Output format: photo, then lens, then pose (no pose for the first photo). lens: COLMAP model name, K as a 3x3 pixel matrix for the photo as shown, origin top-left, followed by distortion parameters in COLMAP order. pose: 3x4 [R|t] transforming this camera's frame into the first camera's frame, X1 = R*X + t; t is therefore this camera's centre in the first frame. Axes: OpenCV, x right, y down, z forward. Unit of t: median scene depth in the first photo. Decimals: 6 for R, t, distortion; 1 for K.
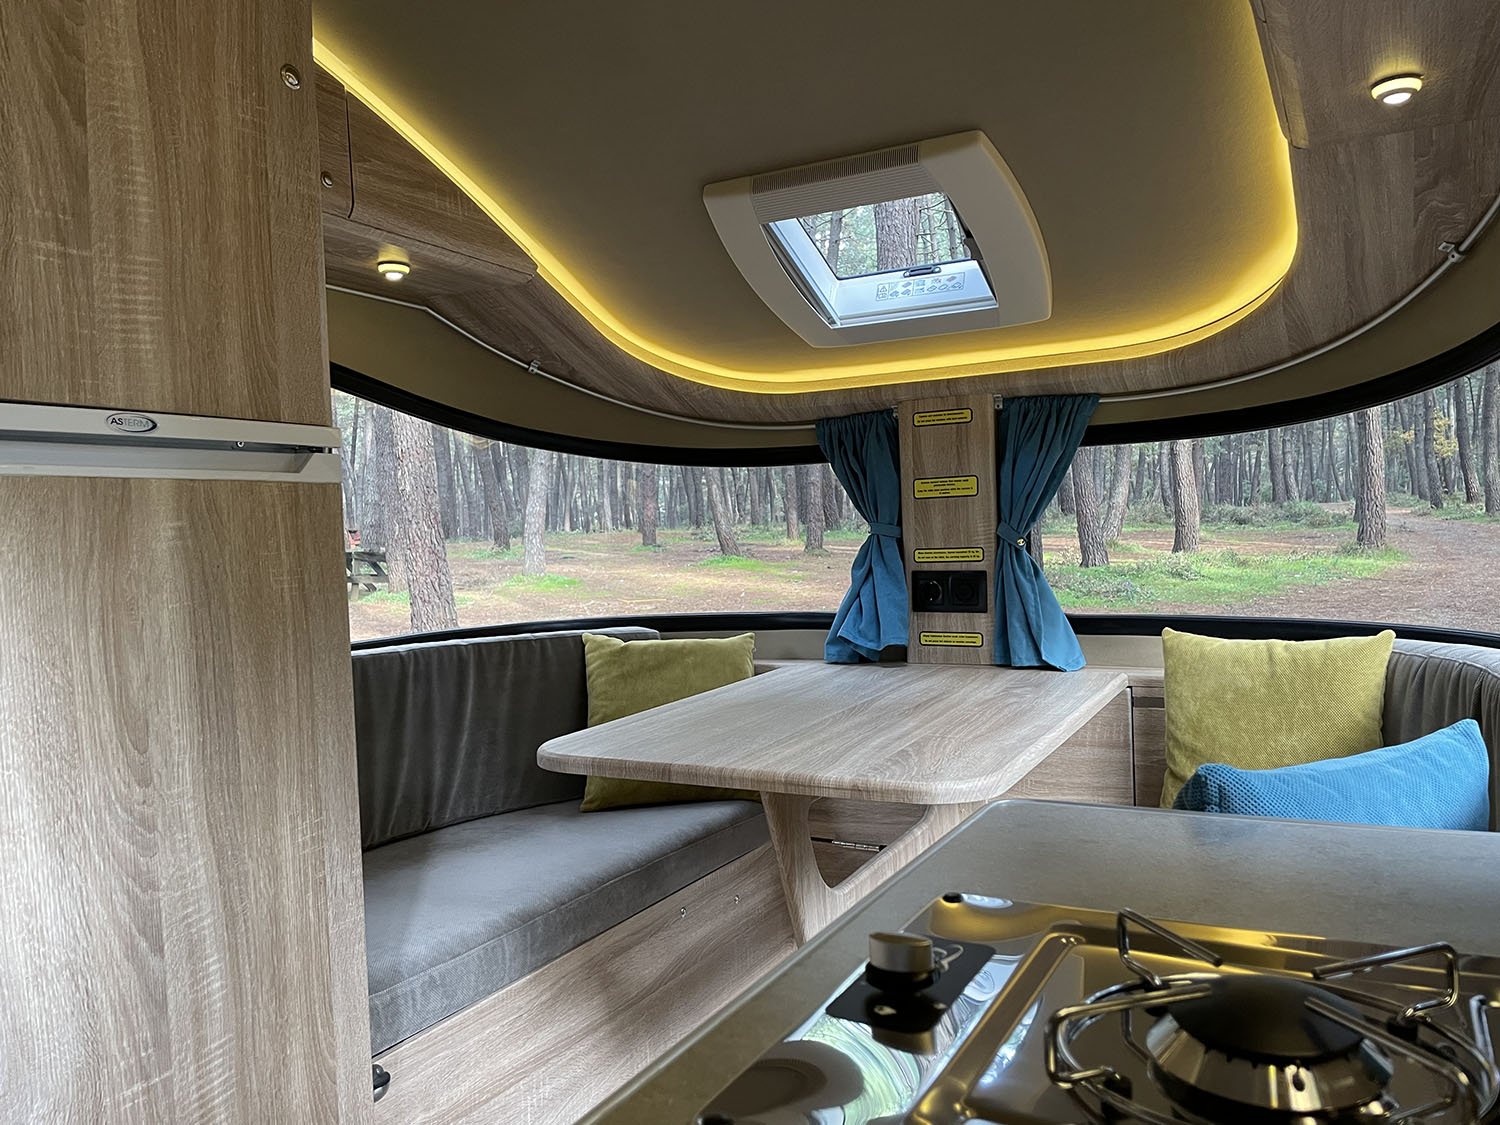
lens RADIAL K [[1128.1, 0, 759.8], [0, 1128.1, 566.6], [0, 0, 1]] dist [0.081531, -0.096313]
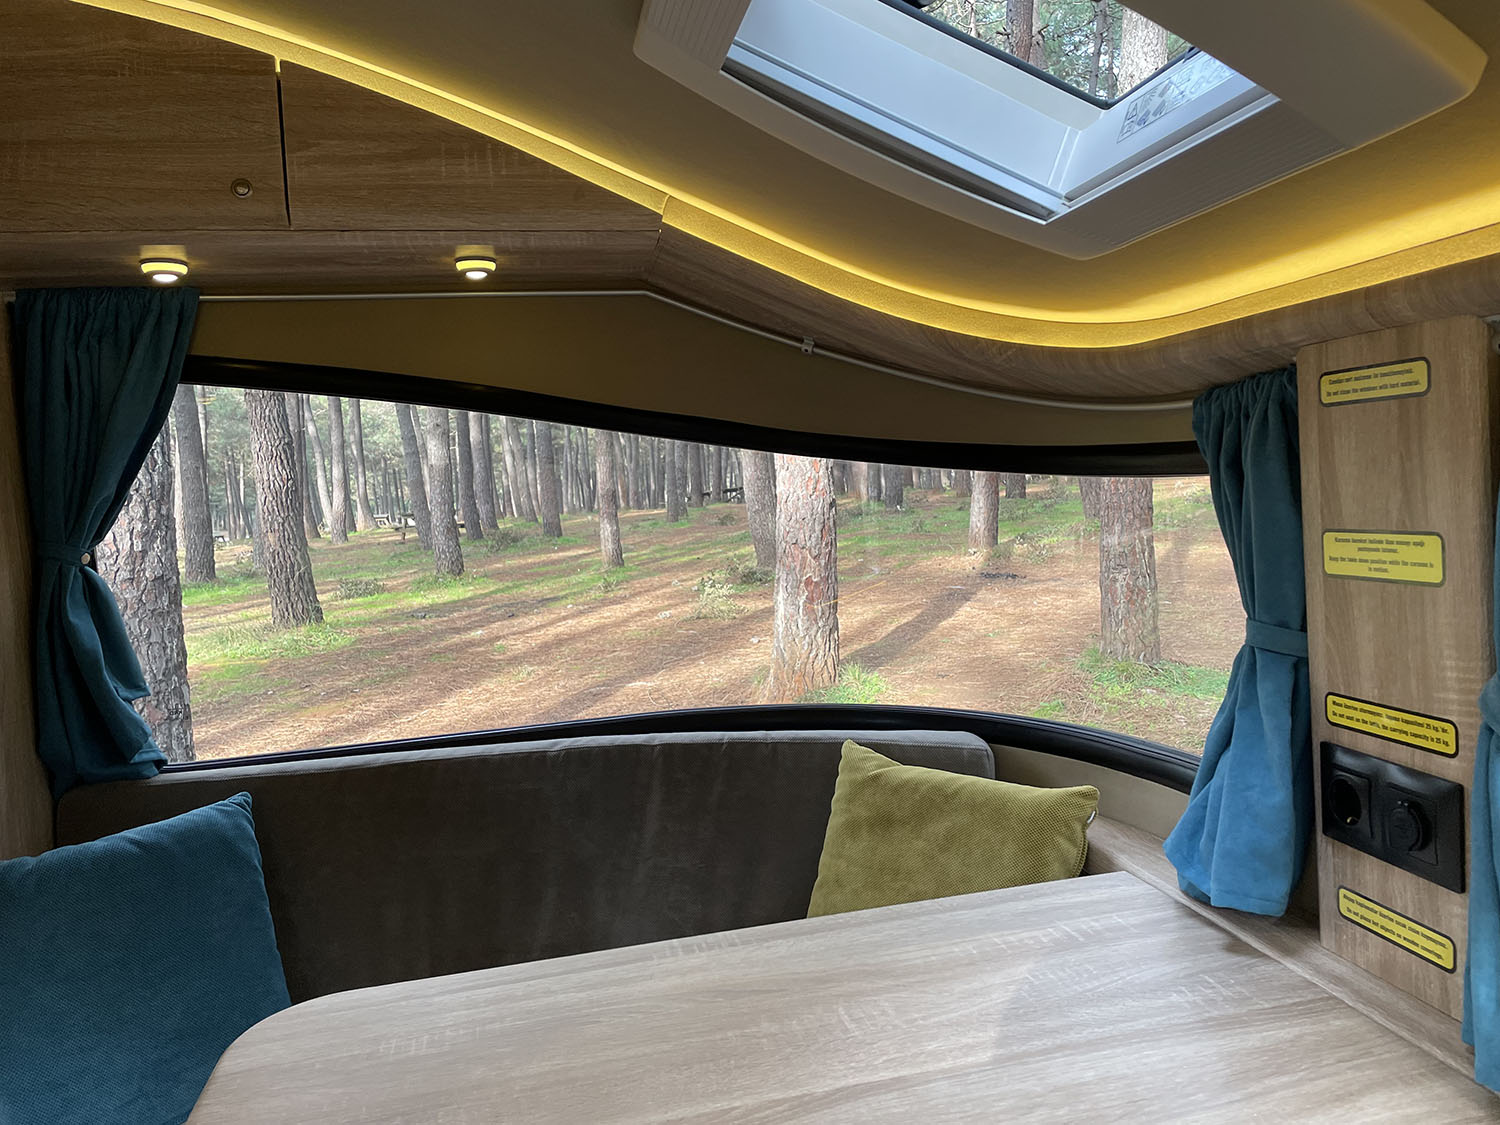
lens RADIAL K [[1128.1, 0, 751.9], [0, 1128.1, 544.6], [0, 0, 1]] dist [0.081531, -0.096313]
pose [[0.631080, 0.036357, -0.774865, 0.345879], [0.014133, 0.998196, 0.058346, -0.103018], [0.775589, -0.047772, 0.629428, 0.579752]]
